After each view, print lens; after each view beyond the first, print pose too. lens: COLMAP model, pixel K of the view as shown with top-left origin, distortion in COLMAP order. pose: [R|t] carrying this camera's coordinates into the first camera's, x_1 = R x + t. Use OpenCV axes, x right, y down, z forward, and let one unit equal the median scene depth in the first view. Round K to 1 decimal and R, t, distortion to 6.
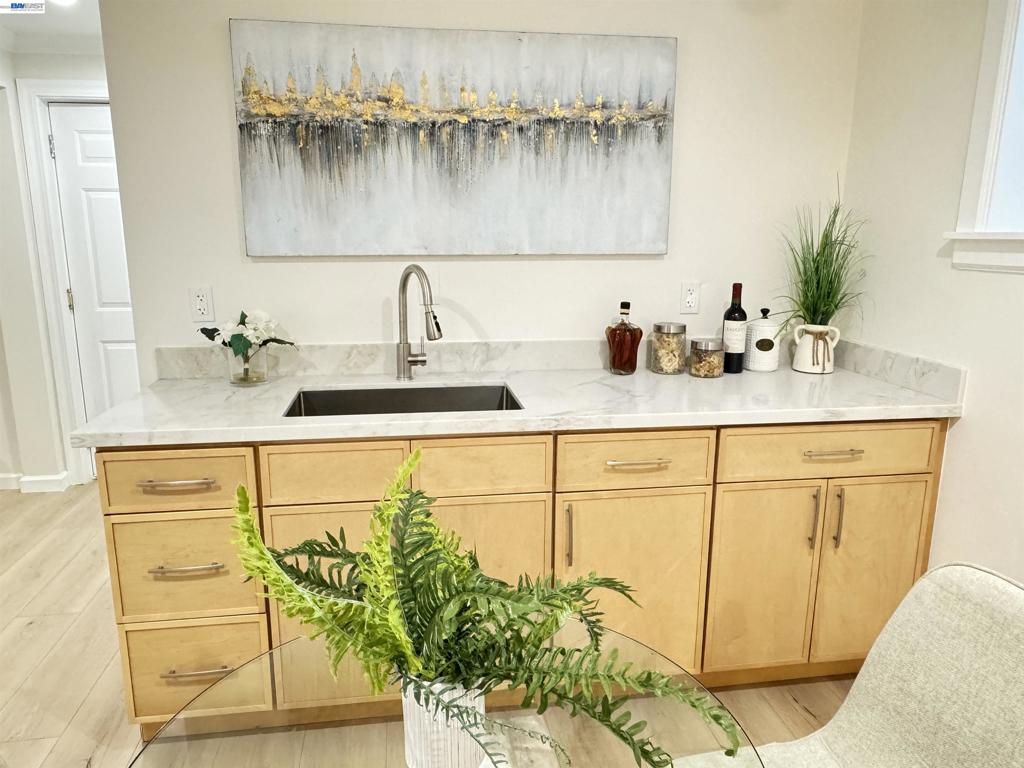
lens RADIAL K [[711.3, 0, 512.0], [0, 711.3, 384.0], [0, 0, 1]] dist [-0.006145, -0.000952]
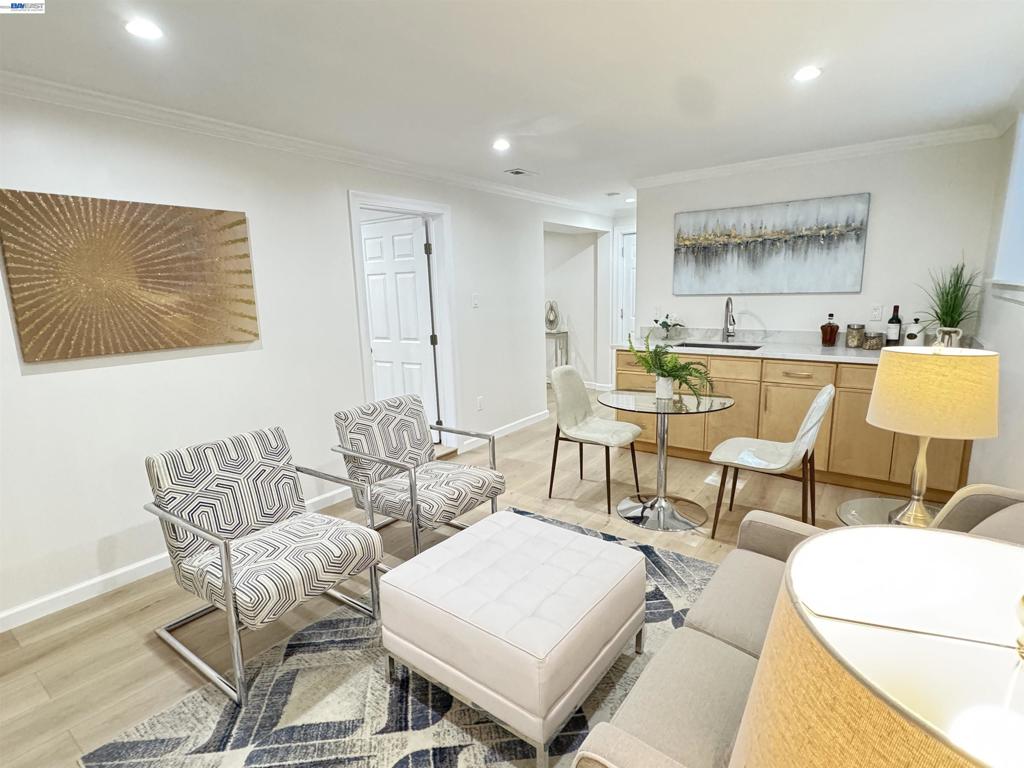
lens RADIAL K [[512.0, 0, 512.0], [0, 512.0, 384.0], [0, 0, 1]] dist [-0.001448, 0.000414]
pose [[0.707349, 0.110708, -0.698141, 0.615111], [-0.117491, 0.992334, 0.038319, 0.164226], [0.697032, 0.054921, 0.714934, -0.856016]]
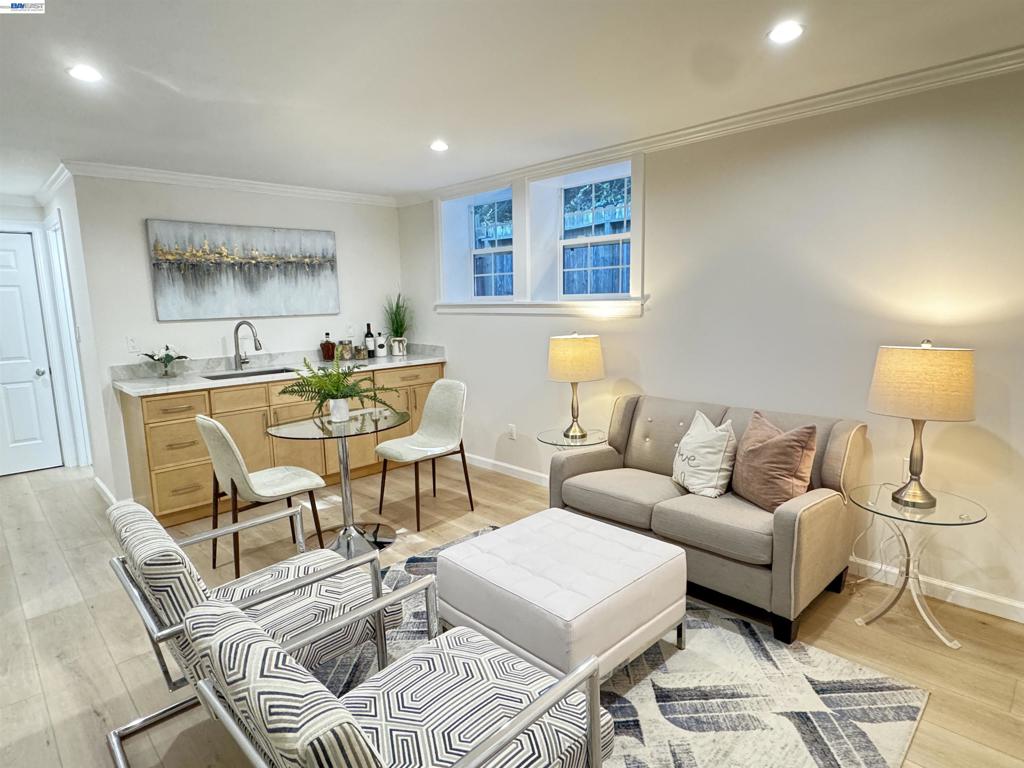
lens RADIAL K [[566.9, 0, 512.0], [0, 566.9, 384.0], [0, 0, 1]] dist [-0.003189, 0.000377]
pose [[0.811166, -0.106997, 0.574944, -0.499526], [0.141054, 0.989891, -0.014788, 0.192959], [-0.567550, 0.093094, 0.818059, -1.032397]]
